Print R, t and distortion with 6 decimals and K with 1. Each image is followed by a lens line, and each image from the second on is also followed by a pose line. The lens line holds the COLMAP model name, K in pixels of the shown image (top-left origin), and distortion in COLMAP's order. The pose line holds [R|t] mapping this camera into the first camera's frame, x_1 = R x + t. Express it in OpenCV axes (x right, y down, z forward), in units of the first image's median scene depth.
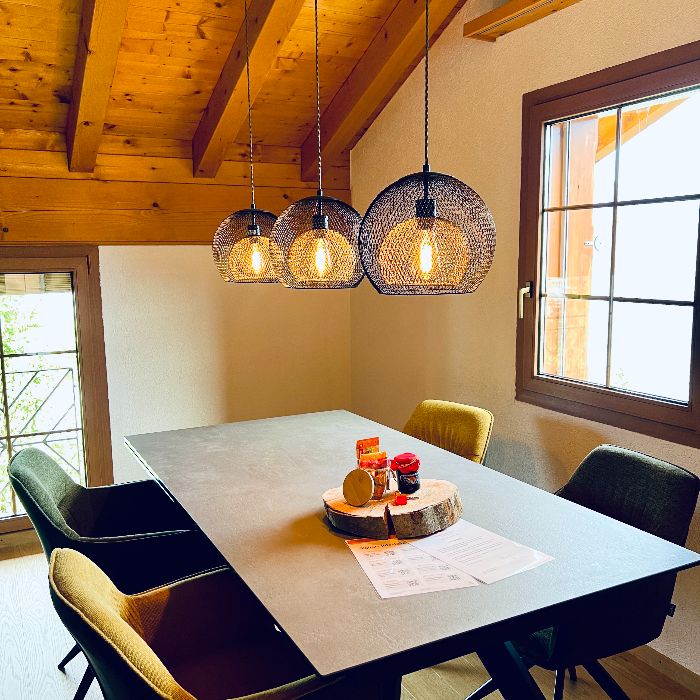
lens RADIAL K [[692.8, 0, 349.9], [0, 692.8, 350.7], [0, 0, 1]] dist [0.089480, 0.000000]
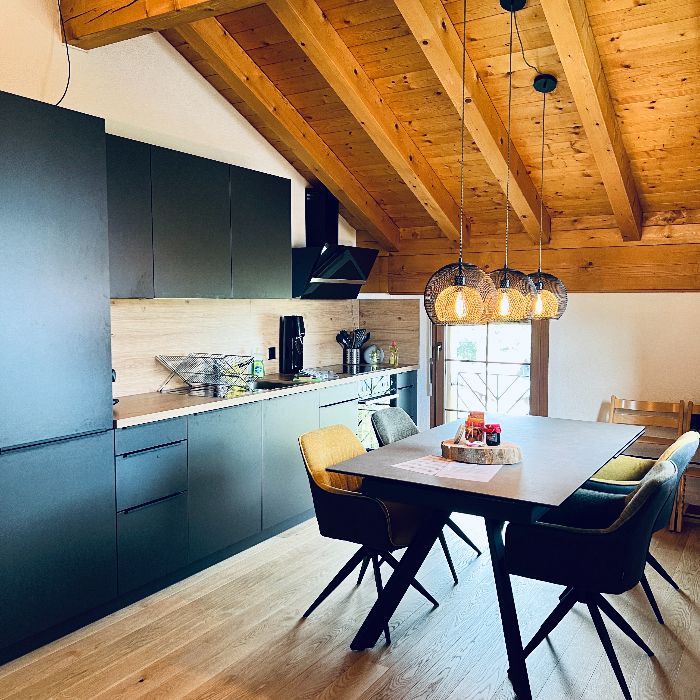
lens RADIAL K [[692.8, 0, 350.5], [0, 692.8, 349.4], [0, 0, 1]] dist [0.089480, 0.000000]
pose [[0.522059, 0.086673, -0.848494, 0.869353], [-0.136028, 0.990551, 0.017489, -0.006624], [0.841992, 0.106289, 0.528916, -0.123163]]
